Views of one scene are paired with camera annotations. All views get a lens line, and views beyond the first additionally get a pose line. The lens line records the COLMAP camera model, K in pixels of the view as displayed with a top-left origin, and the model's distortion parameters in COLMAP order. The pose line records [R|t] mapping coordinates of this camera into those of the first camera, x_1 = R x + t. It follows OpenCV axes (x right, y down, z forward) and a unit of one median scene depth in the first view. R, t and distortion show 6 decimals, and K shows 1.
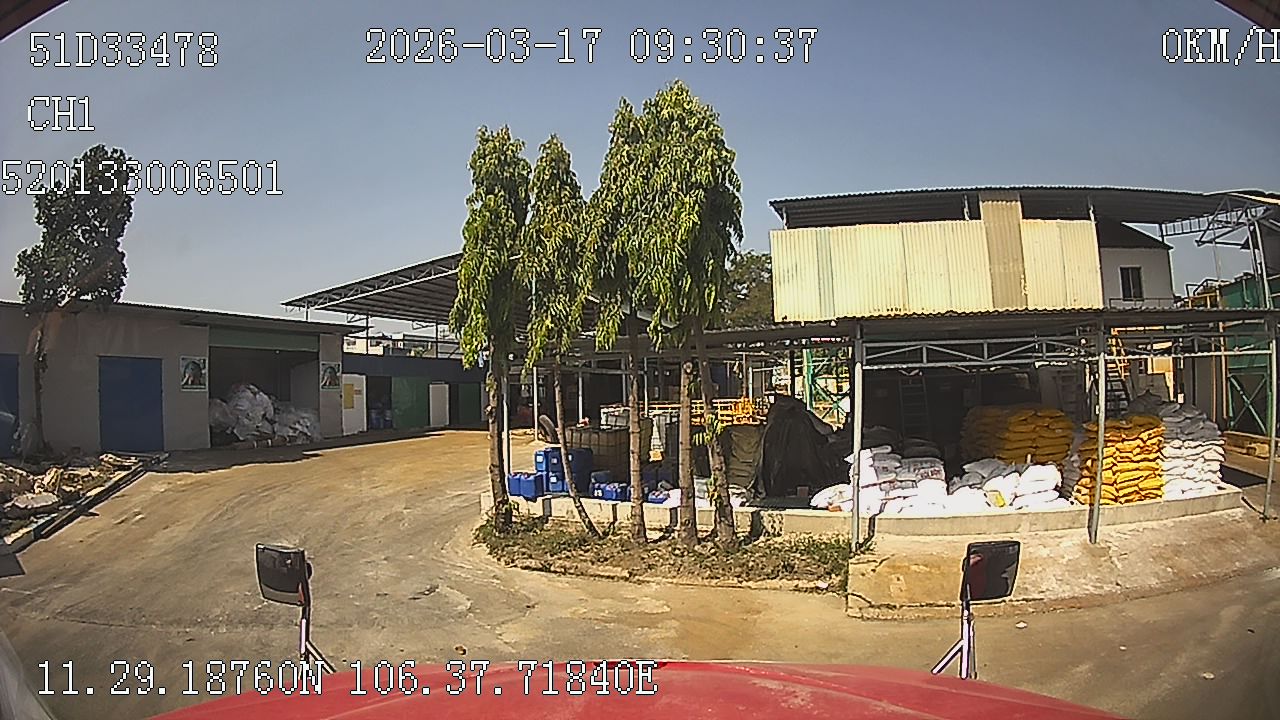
lens RADIAL K [[880.5, 0, 599.5], [0, 880.5, 360.9], [0, 0, 1]] dist [-0.315133, 0.091383]
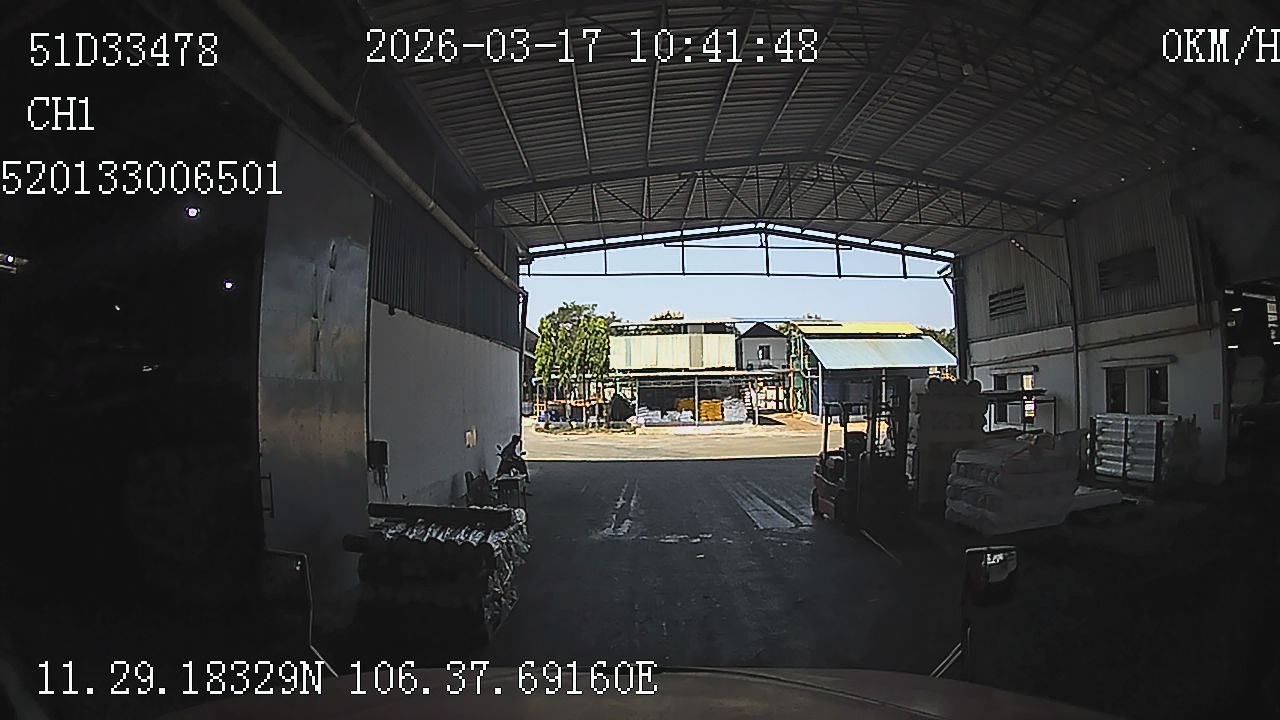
lens RADIAL K [[853.5, 0, 639.7], [0, 853.5, 342.5], [0, 0, 1]] dist [-0.310844, 0.077377]
pose [[0.962505, 0.021597, 0.270403, -0.492337], [-0.009977, 0.998970, -0.044272, -0.012779], [-0.271081, 0.039914, 0.961729, -1.810554]]
